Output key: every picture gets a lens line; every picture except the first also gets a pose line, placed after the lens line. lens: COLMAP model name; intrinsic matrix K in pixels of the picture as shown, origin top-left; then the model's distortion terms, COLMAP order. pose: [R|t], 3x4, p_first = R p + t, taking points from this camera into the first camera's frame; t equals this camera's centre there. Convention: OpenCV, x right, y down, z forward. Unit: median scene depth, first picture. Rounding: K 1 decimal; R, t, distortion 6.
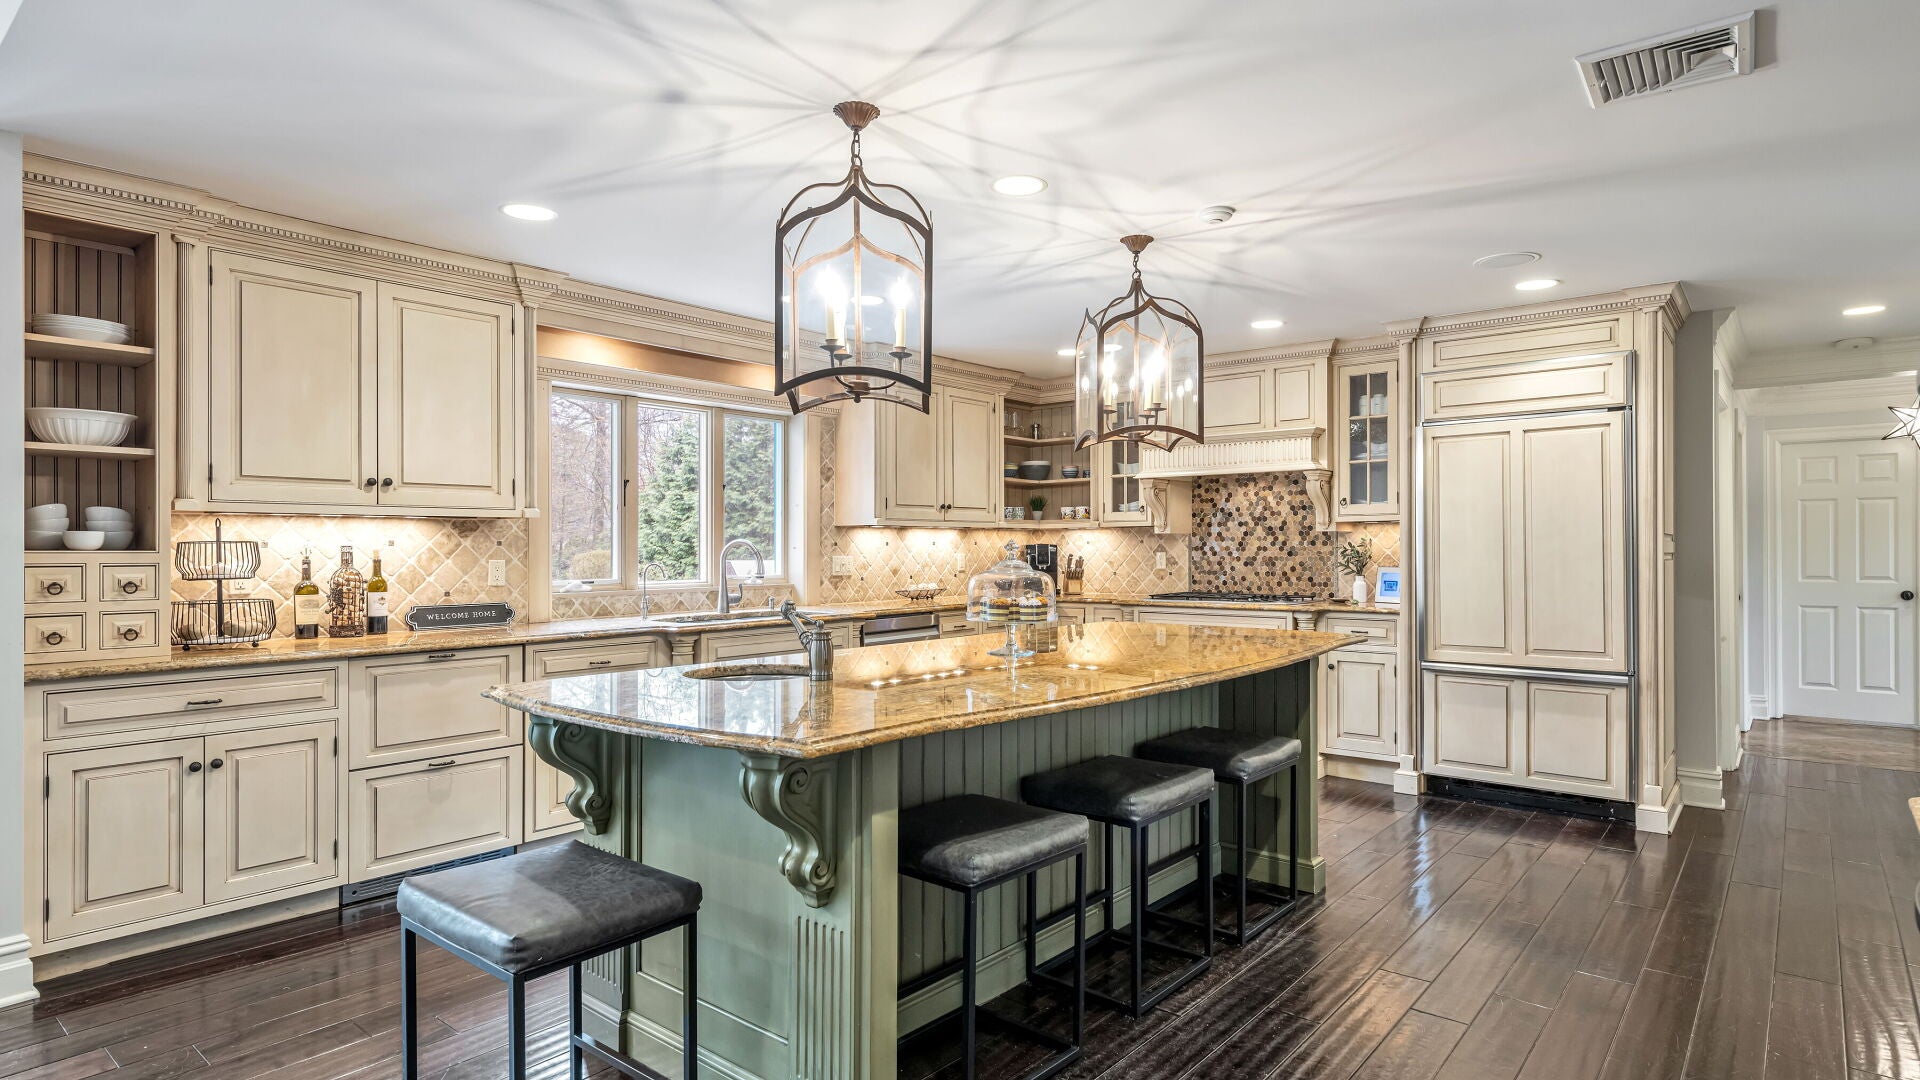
lens RADIAL K [[994.0, 0, 964.5], [0, 994.0, 544.2], [0, 0, 1]] dist [0.018791, 0.000198]
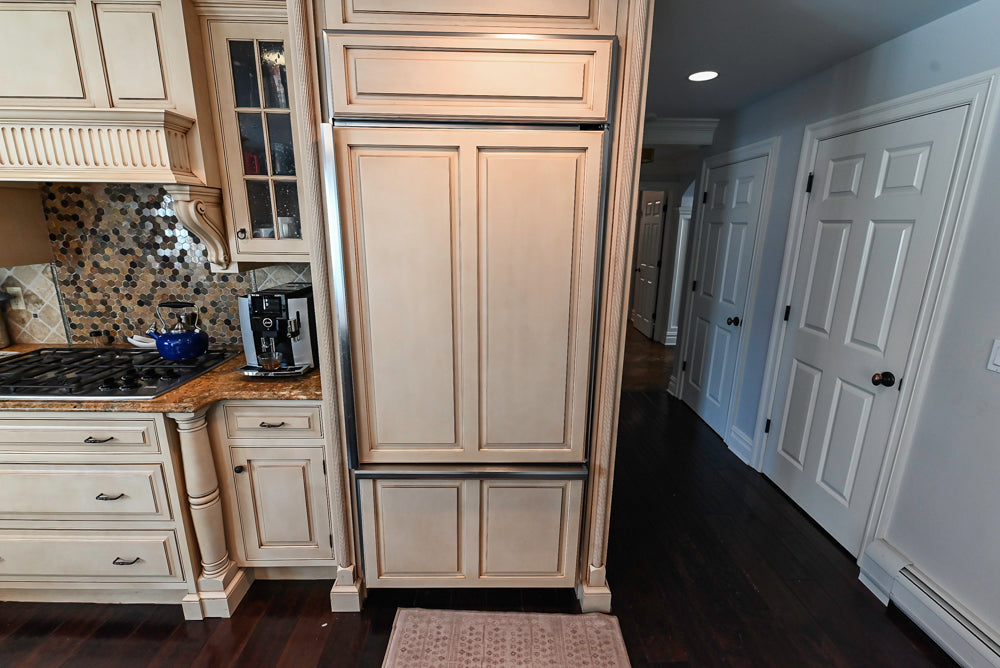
lens RADIAL K [[423.8, 0, 512.5], [0, 423.8, 326.8], [0, 0, 1]] dist [-0.003119, -0.004696]
pose [[0.733178, -0.143159, 0.664798, 0.279170], [-0.024121, 0.971501, 0.235807, -0.048565], [-0.679609, -0.188924, 0.708829, 0.572436]]
